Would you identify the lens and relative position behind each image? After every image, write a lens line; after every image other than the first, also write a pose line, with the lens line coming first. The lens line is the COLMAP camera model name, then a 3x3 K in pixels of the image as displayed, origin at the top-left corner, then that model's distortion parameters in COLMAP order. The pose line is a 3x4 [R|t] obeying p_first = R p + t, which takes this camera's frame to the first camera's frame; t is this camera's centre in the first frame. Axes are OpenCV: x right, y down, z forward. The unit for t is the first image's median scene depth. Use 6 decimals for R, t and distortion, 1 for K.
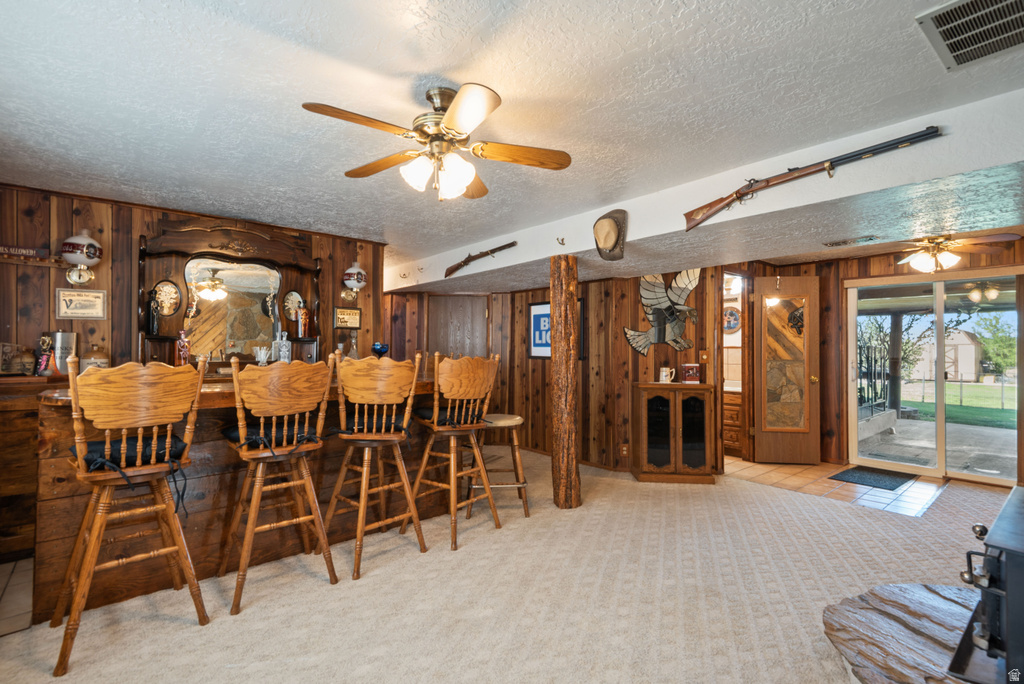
lens RADIAL K [[468.0, 0, 515.8], [0, 468.0, 345.6], [0, 0, 1]] dist [0.016185, -0.012492]
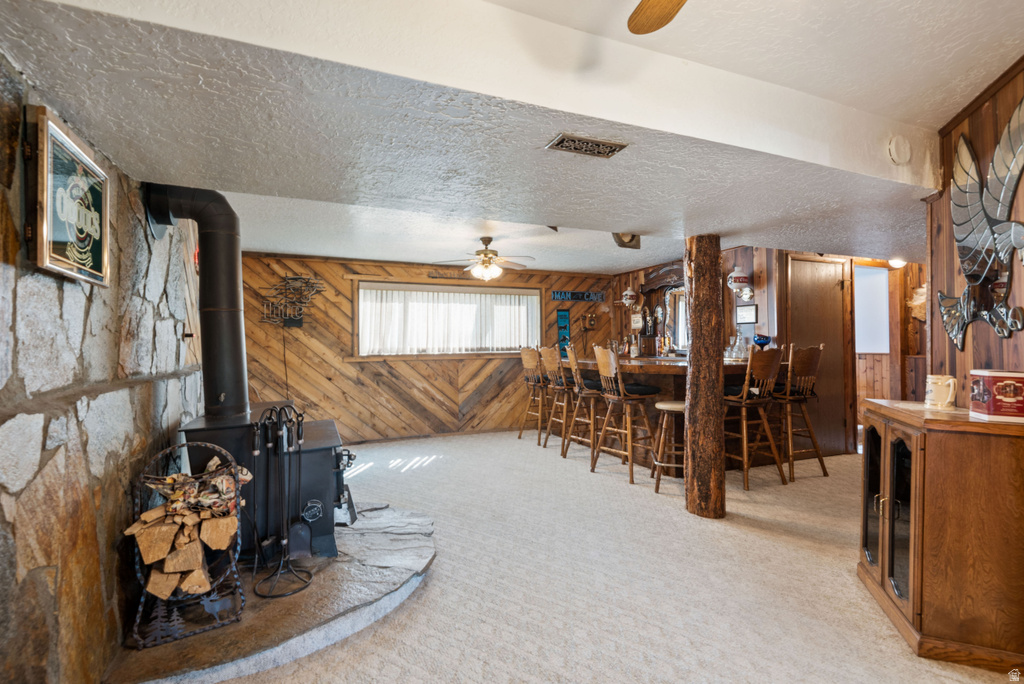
lens RADIAL K [[468.0, 0, 512.9], [0, 468.0, 339.4], [0, 0, 1]] dist [0.016185, -0.012492]
pose [[-0.277185, -0.012830, -0.960731, 1.242708], [0.009168, 0.999830, -0.015997, 0.021979], [0.960773, -0.013242, -0.277021, 1.035798]]
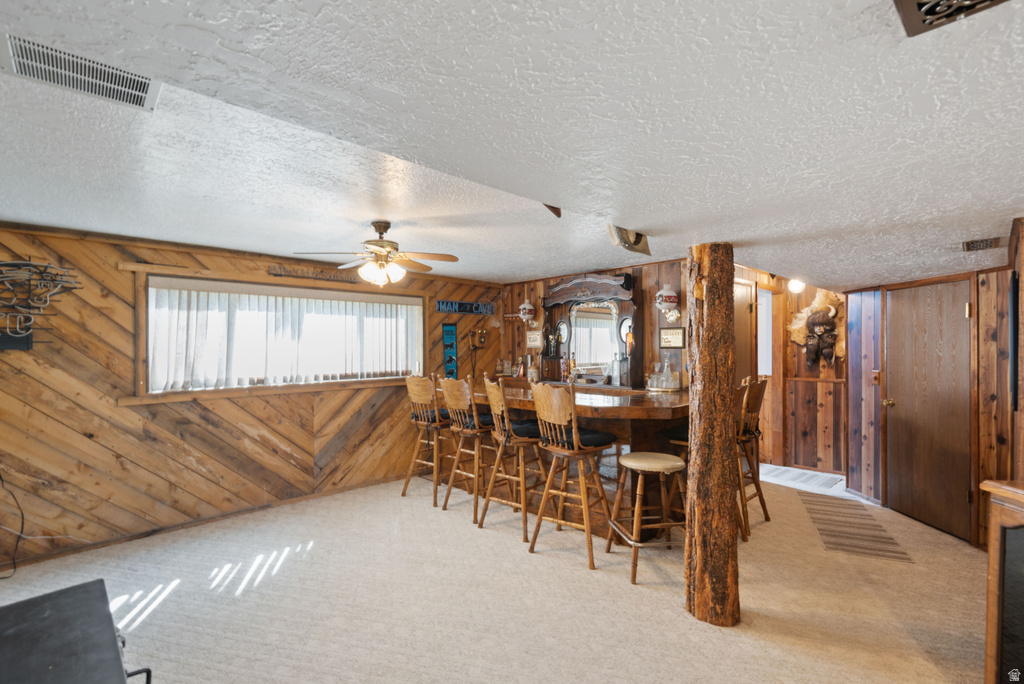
lens RADIAL K [[468.0, 0, 505.2], [0, 468.0, 346.1], [0, 0, 1]] dist [0.016185, -0.012492]
pose [[0.070849, -0.007093, -0.997462, 0.878368], [0.006482, 0.999957, -0.006650, -0.049042], [0.997466, -0.005995, 0.070891, 0.755492]]
